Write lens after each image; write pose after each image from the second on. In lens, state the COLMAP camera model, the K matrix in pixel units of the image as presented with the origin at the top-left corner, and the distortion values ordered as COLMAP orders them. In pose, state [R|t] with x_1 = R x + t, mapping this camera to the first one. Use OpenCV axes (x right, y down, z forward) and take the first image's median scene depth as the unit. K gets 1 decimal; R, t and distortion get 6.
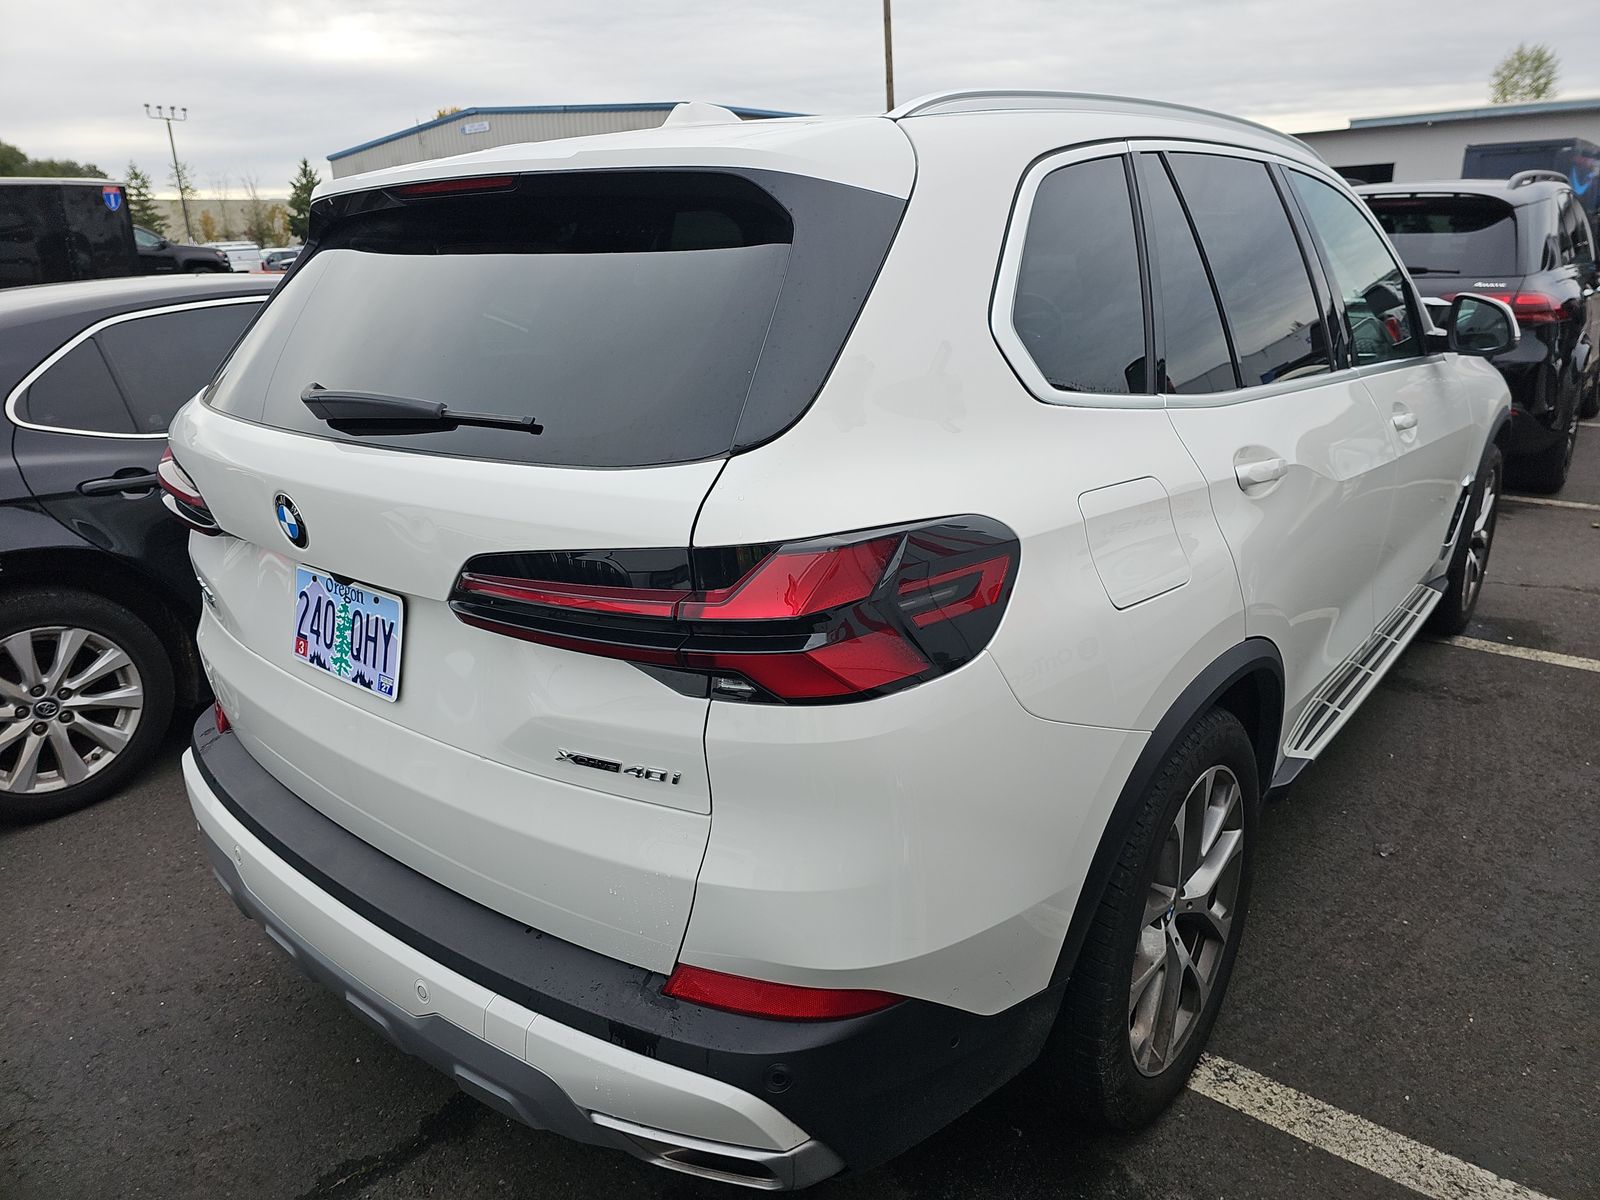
lens RADIAL K [[1084.2, 0, 829.9], [0, 1084.2, 562.8], [0, 0, 1]] dist [0.000047, -0.001559]
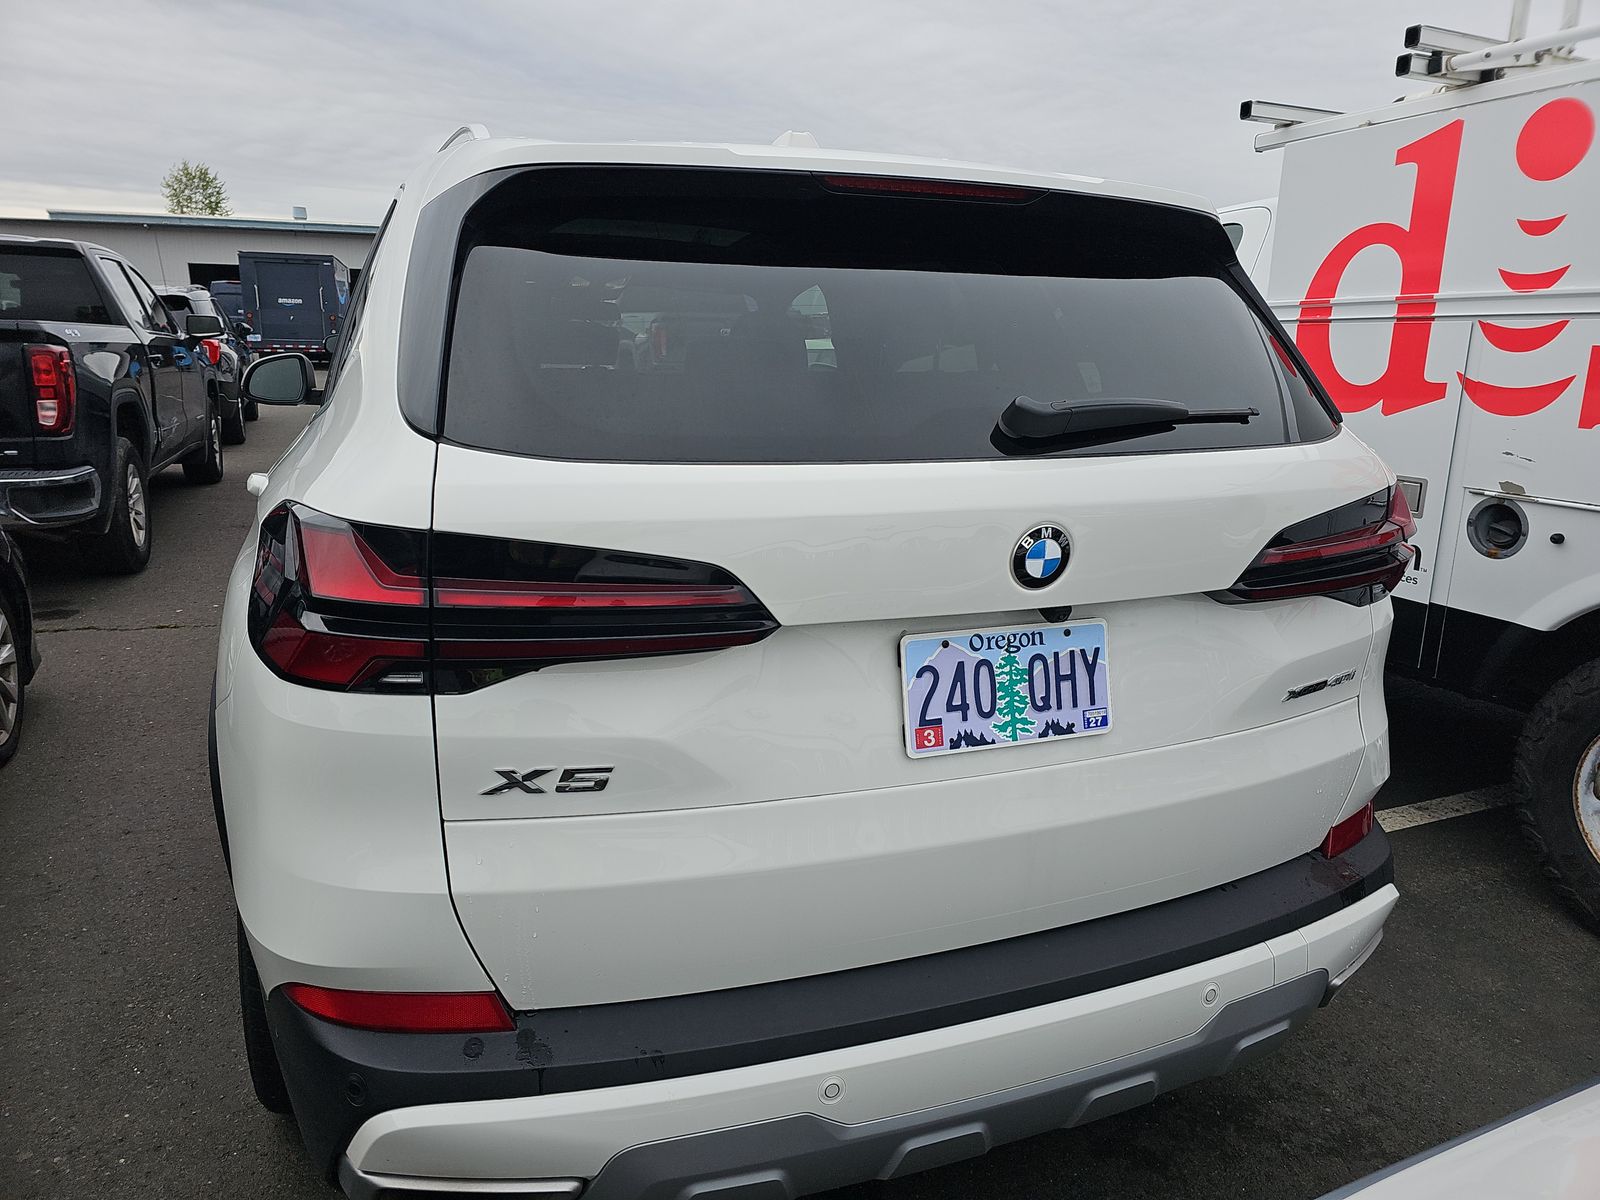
lens RADIAL K [[1070.3, 0, 796.5], [0, 1070.3, 582.9], [0, 0, 1]] dist [0.007287, -0.003519]
pose [[0.497560, -0.159089, 0.852716, -1.199316], [0.218276, 0.974368, 0.054421, -0.096920], [-0.839517, 0.159050, 0.519532, 0.668526]]
